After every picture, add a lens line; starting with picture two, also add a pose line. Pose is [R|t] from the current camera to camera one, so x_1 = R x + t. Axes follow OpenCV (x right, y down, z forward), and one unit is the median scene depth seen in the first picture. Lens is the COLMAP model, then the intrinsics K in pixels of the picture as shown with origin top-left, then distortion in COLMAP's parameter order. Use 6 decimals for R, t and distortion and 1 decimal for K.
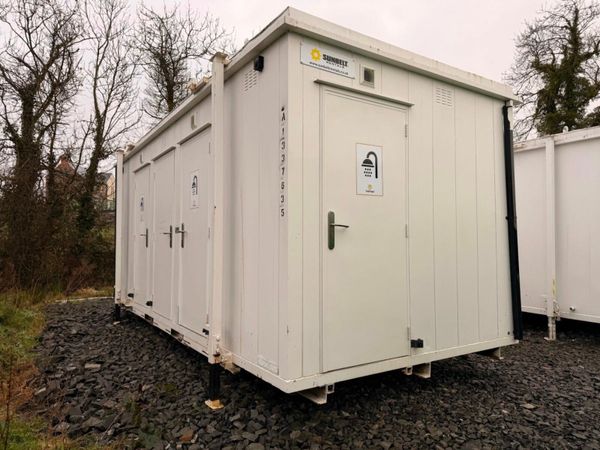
lens RADIAL K [[420.0, 0, 297.5], [0, 420.0, 226.2], [0, 0, 1]] dist [0.035414, -0.045519]
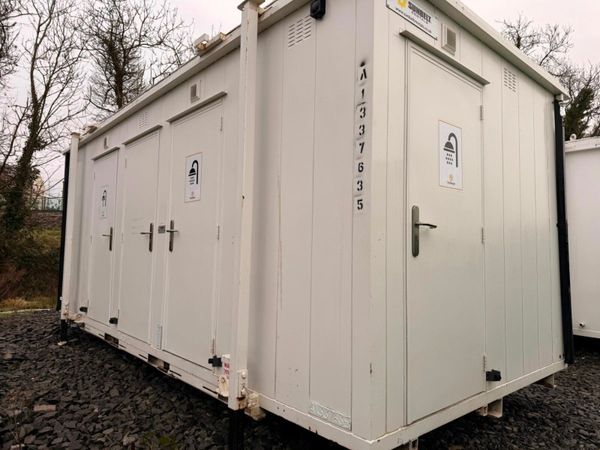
lens RADIAL K [[420.0, 0, 297.2], [0, 420.0, 222.3], [0, 0, 1]] dist [0.035414, -0.045519]
pose [[0.989214, 0.030551, 0.143255, -0.196076], [-0.026177, 0.999135, -0.032320, 0.019953], [-0.144119, 0.028221, 0.989158, 0.233021]]
